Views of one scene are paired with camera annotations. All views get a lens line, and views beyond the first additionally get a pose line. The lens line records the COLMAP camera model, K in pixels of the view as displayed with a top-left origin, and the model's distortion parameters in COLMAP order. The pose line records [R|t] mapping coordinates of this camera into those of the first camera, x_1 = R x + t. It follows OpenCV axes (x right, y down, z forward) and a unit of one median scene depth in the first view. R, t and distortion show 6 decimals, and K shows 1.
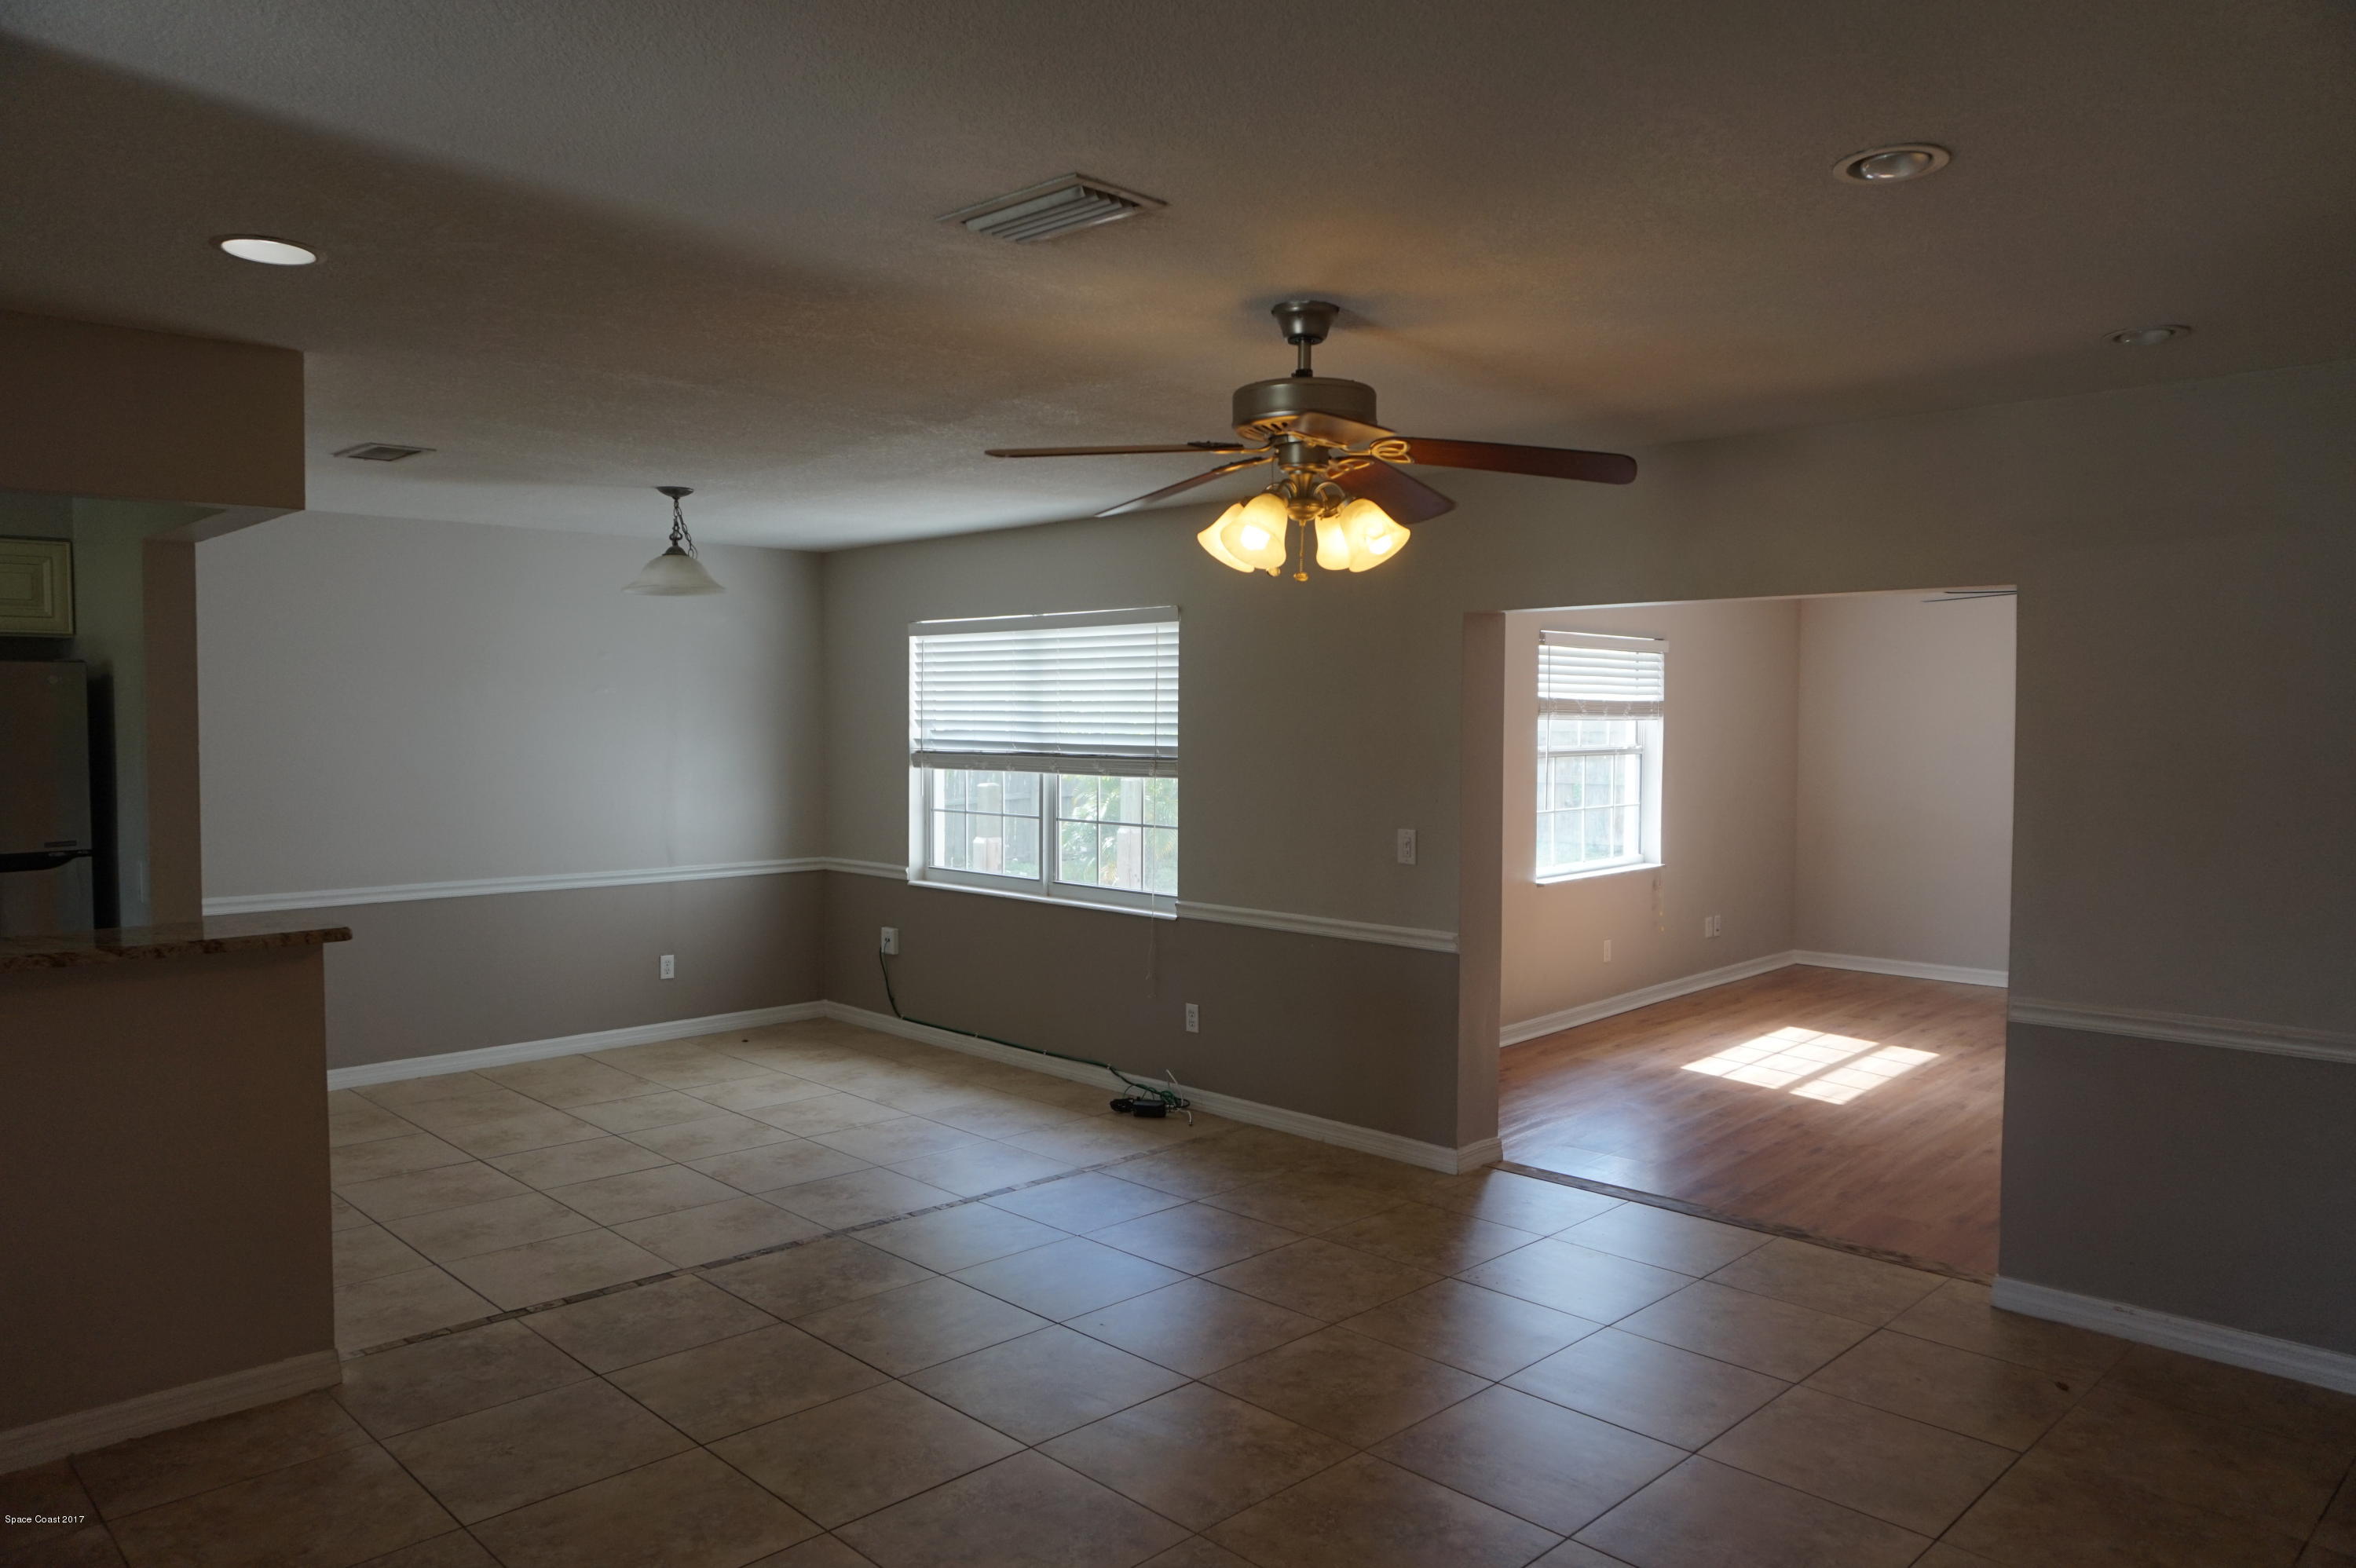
lens RADIAL K [[1596.0, 0, 1142.4], [0, 1596.0, 788.4], [0, 0, 1]] dist [-0.029971, 0.026695]
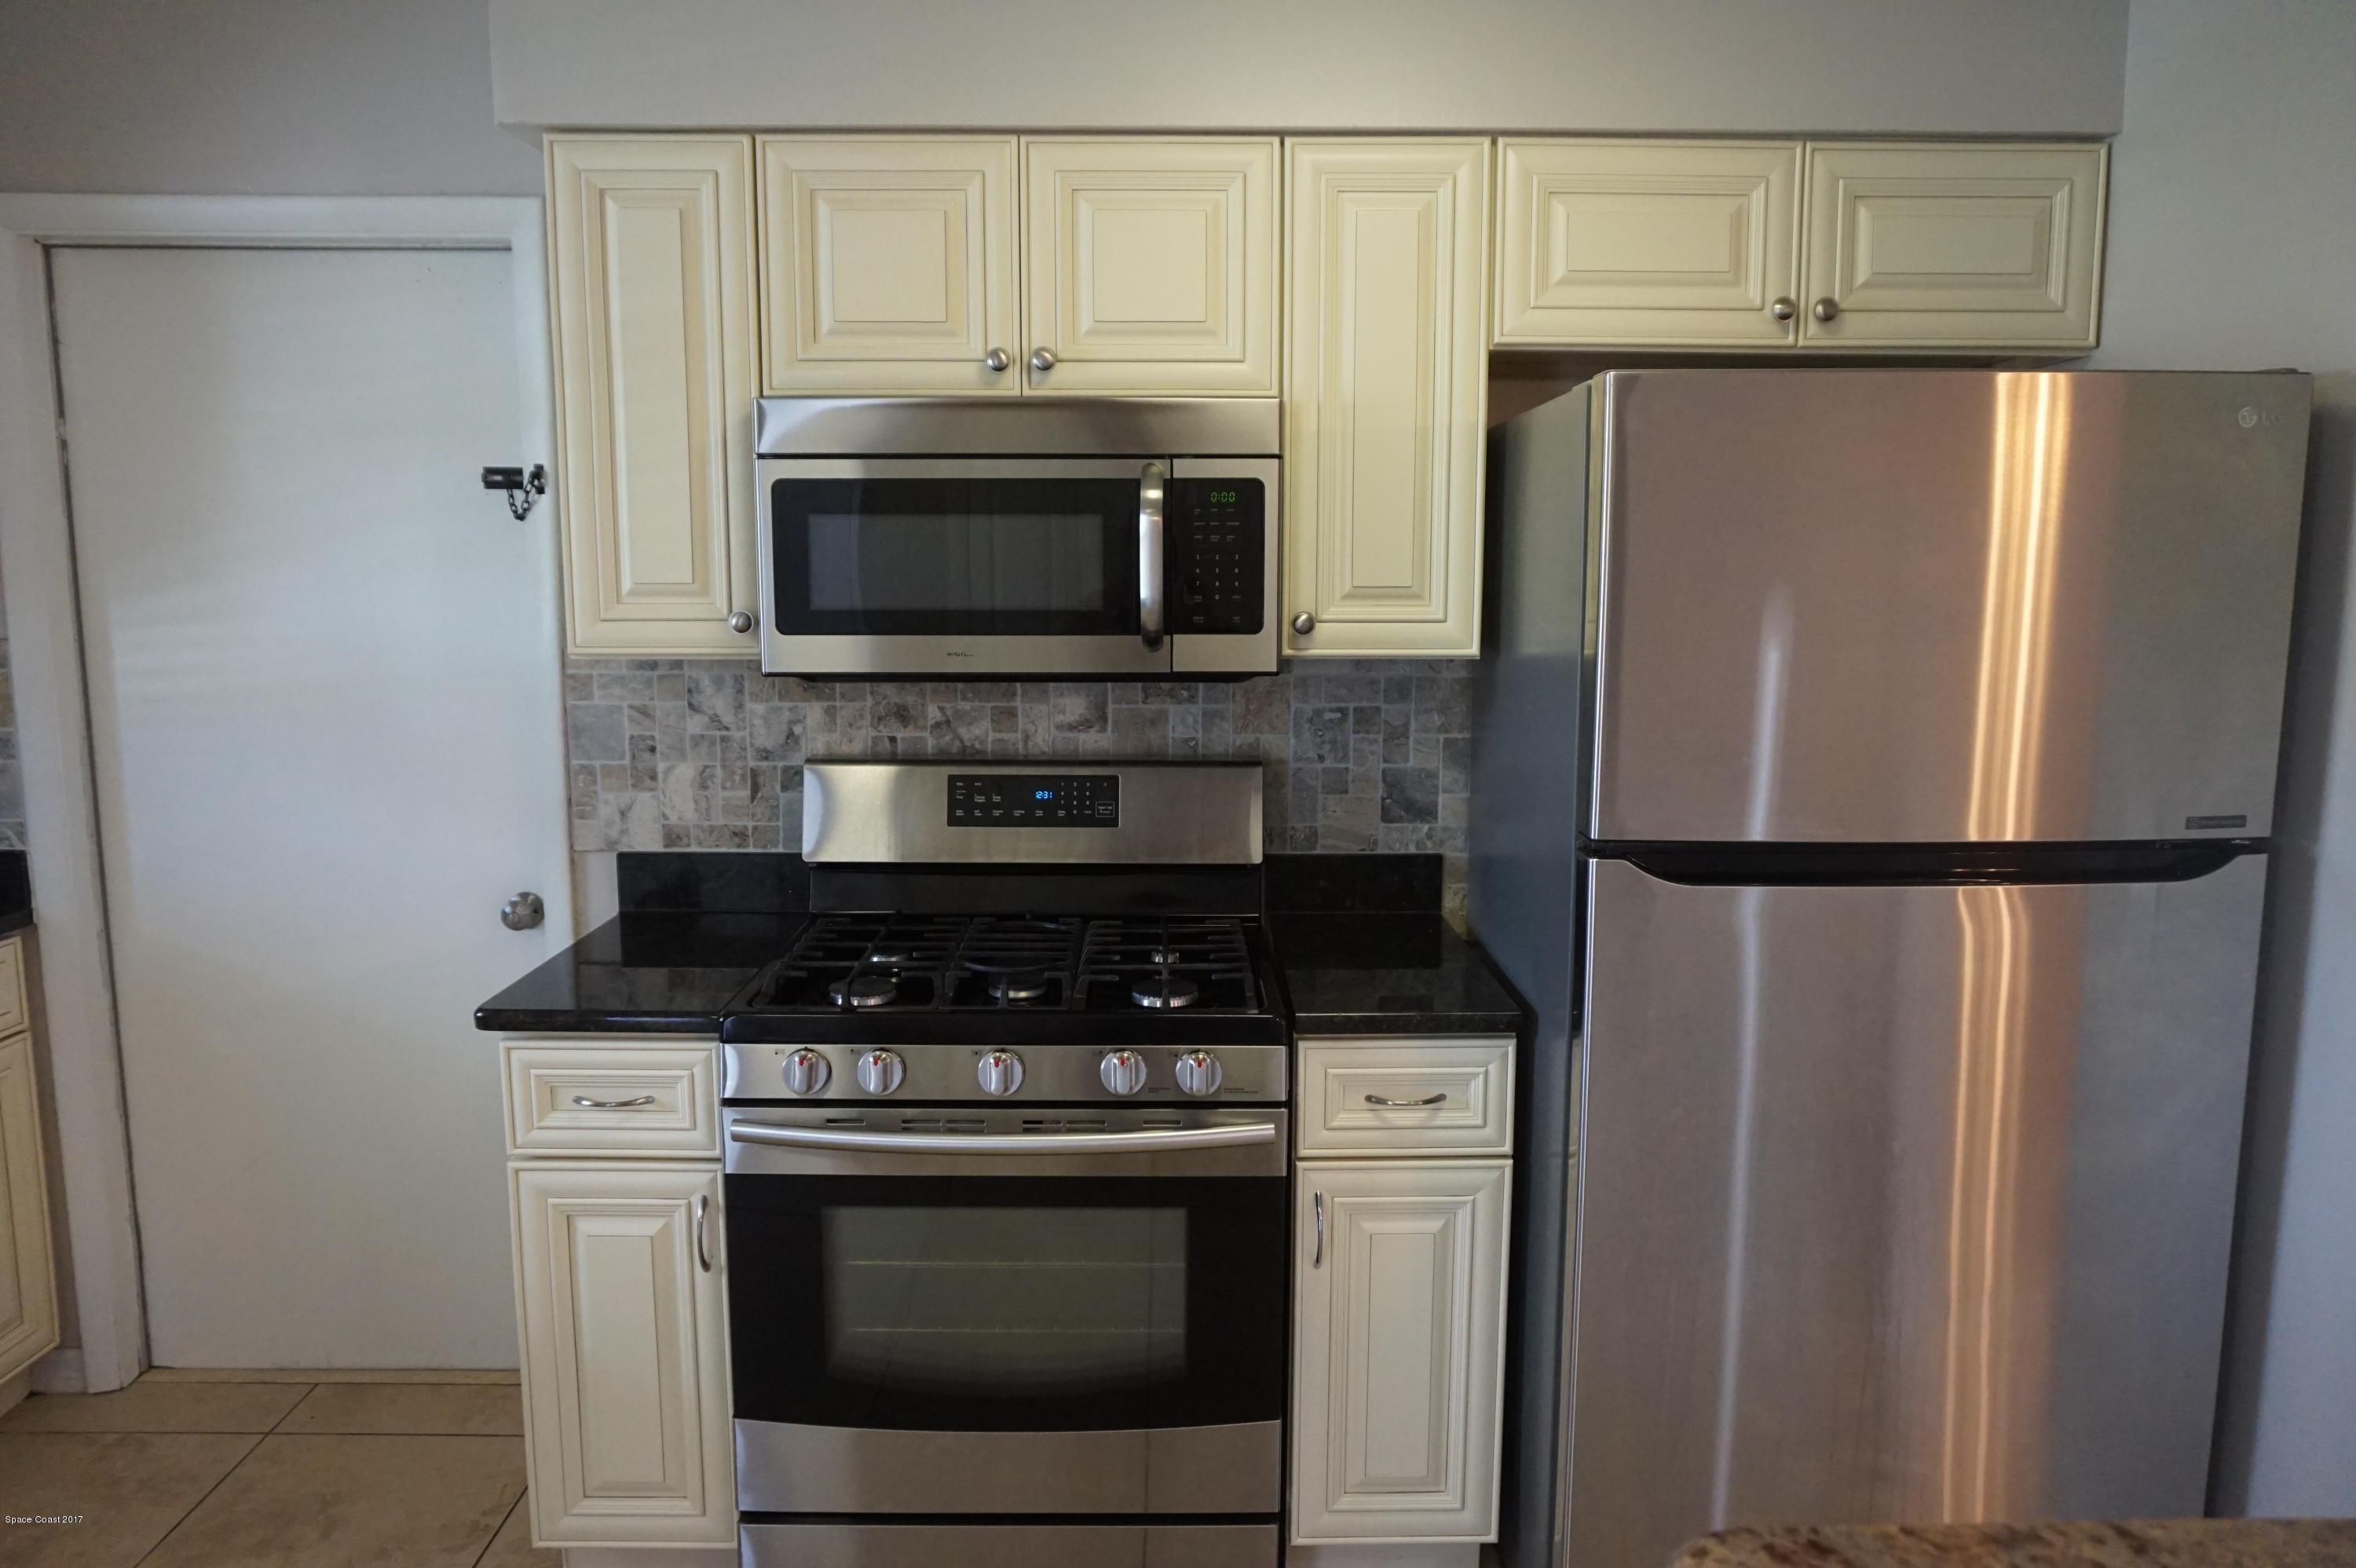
lens RADIAL K [[1596.0, 0, 1175.9], [0, 1596.0, 787.5], [0, 0, 1]] dist [-0.029971, 0.026695]
pose [[0.730686, 0.095665, -0.675978, -0.609531], [-0.037409, 0.994257, 0.100271, -0.004881], [0.681688, -0.047979, 0.730068, 0.521232]]
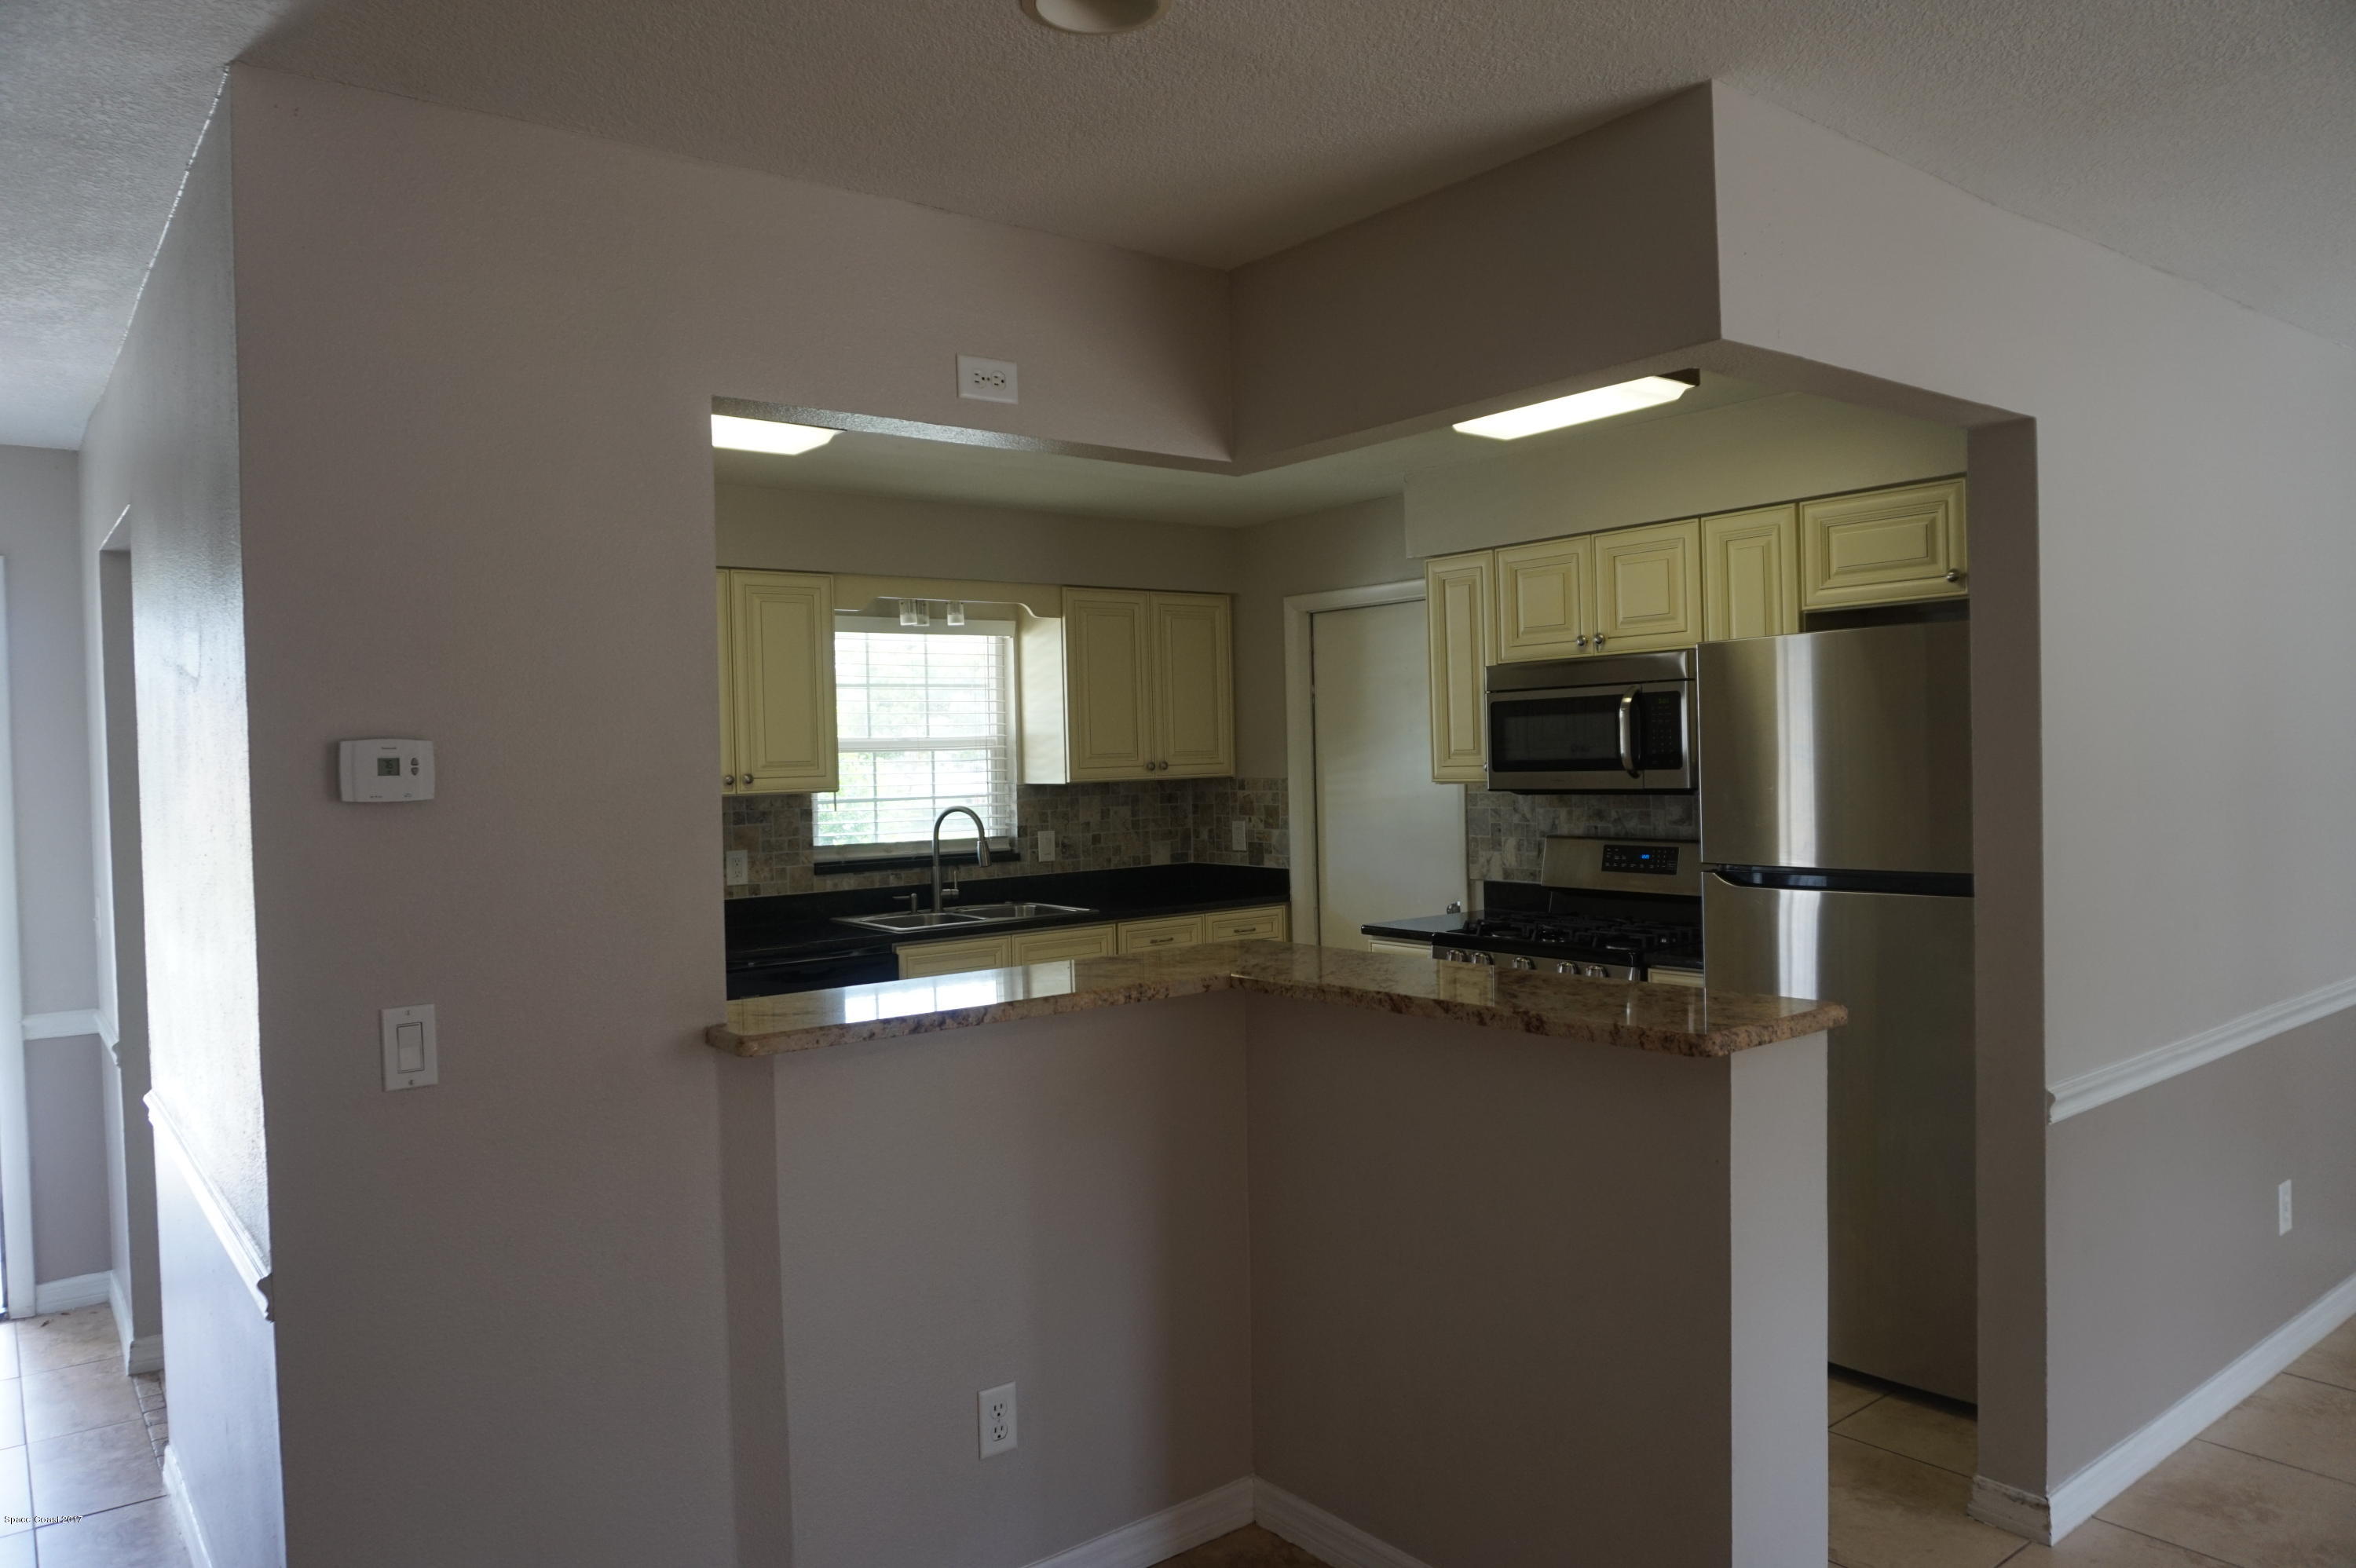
lens RADIAL K [[1596.0, 0, 1178.9], [0, 1596.0, 759.5], [0, 0, 1]] dist [-0.029971, 0.026695]
pose [[-0.101592, 0.007795, -0.994796, 0.084660], [-0.019898, 0.999753, 0.009866, -0.013401], [0.994627, 0.020797, -0.101412, 0.703779]]
